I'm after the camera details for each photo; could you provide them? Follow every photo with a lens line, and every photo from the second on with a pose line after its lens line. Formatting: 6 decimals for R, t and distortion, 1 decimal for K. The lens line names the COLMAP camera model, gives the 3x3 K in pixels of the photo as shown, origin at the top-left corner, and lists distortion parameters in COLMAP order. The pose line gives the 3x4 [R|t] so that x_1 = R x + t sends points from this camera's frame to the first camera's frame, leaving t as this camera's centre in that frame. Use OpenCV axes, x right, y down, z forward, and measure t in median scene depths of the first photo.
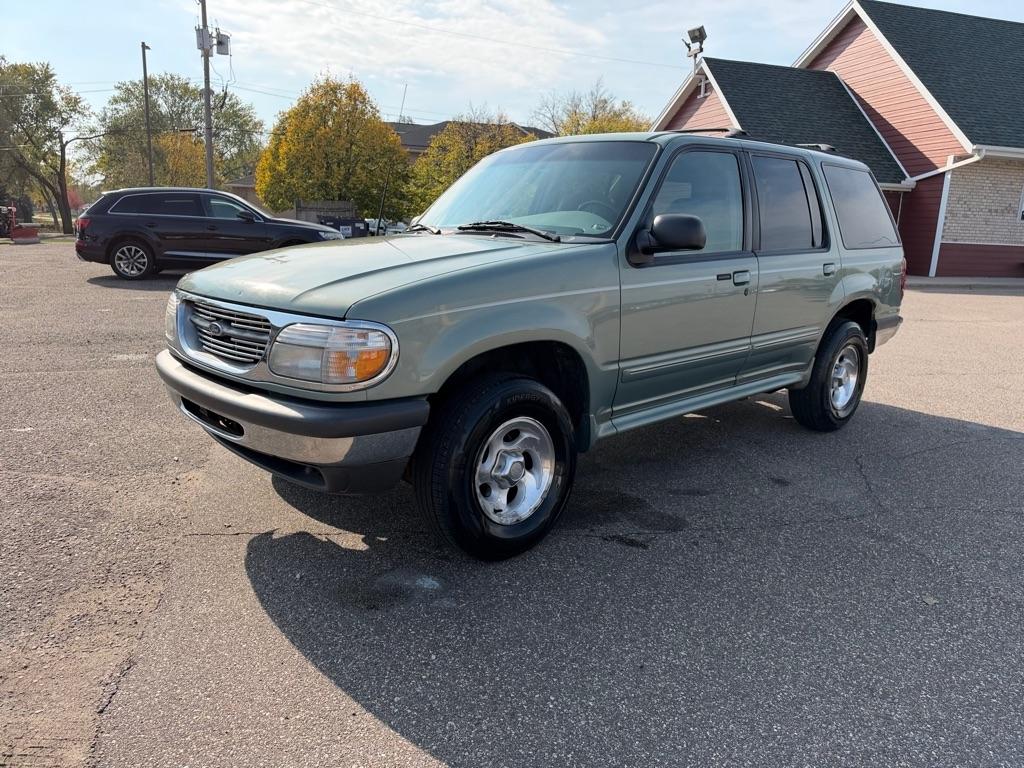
lens RADIAL K [[758.5, 0, 505.3], [0, 758.5, 350.8], [0, 0, 1]] dist [0.047337, -0.051765]
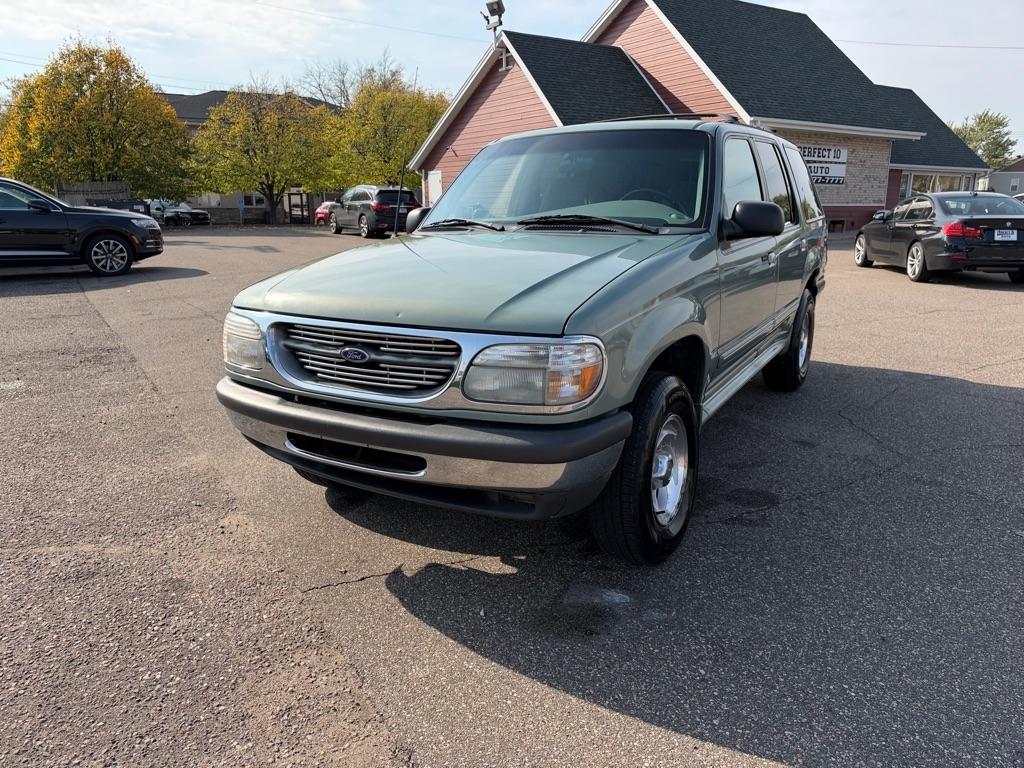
lens RADIAL K [[758.5, 0, 505.3], [0, 758.5, 350.8], [0, 0, 1]] dist [0.047337, -0.051765]
pose [[0.959691, -0.089524, 0.266417, -0.057808], [0.080020, 0.995716, 0.046341, -0.007836], [-0.269424, -0.023154, 0.962743, 0.013545]]
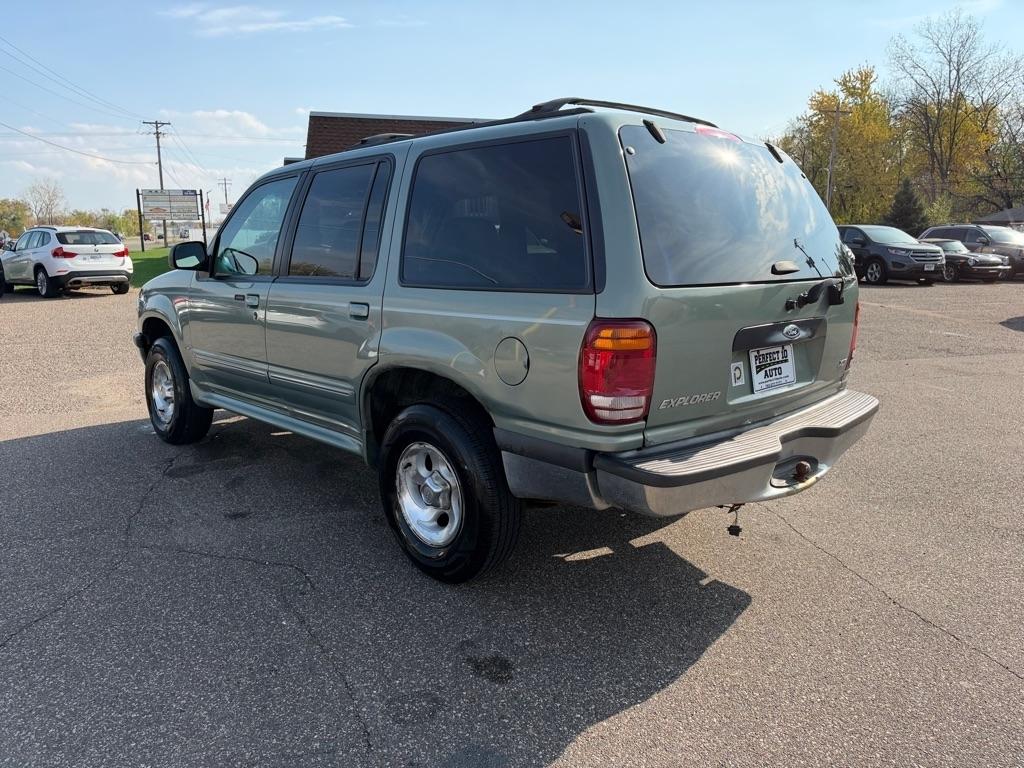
lens RADIAL K [[743.6, 0, 512.0], [0, 743.6, 384.0], [0, 0, 1]] dist [-0.002015, -0.007940]
pose [[0.022183, 0.170076, -0.985181, 0.212901], [-0.162631, 0.972912, 0.164296, -0.033378], [0.986438, 0.156576, 0.049242, 0.214561]]
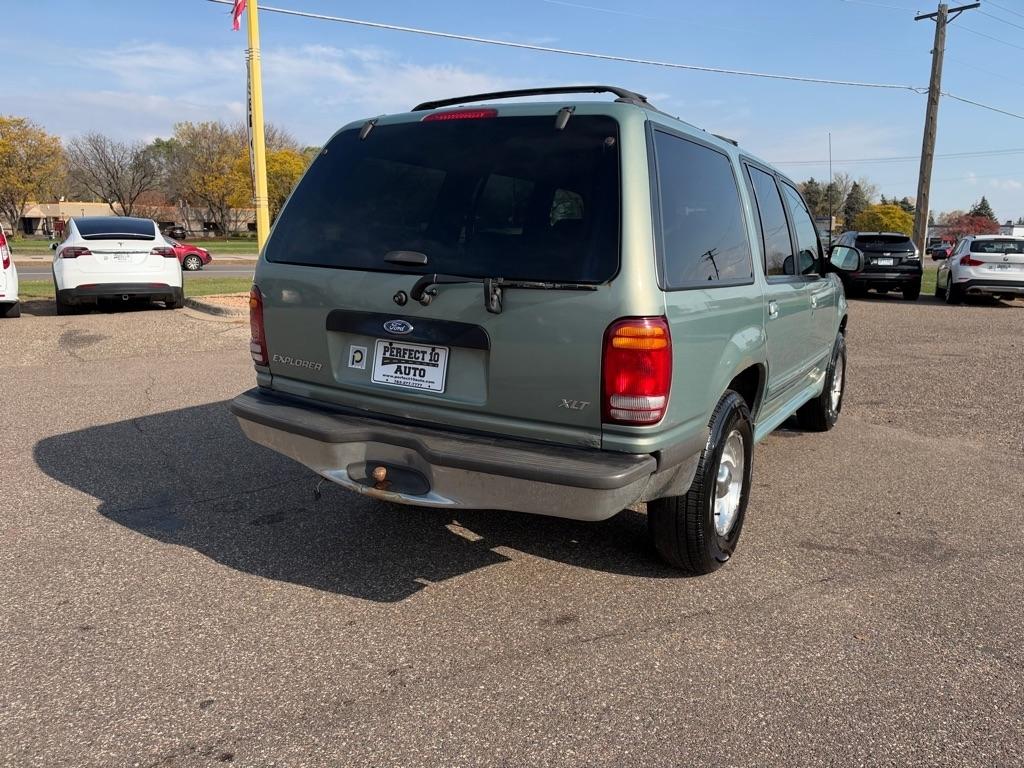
lens RADIAL K [[745.2, 0, 520.2], [0, 745.2, 373.9], [0, 0, 1]] dist [-0.003675, -0.008665]
pose [[-0.952834, 0.012652, -0.303229, 0.116287], [-0.090186, 0.942194, 0.322702, -0.058358], [0.289784, 0.334828, -0.896614, 0.361267]]
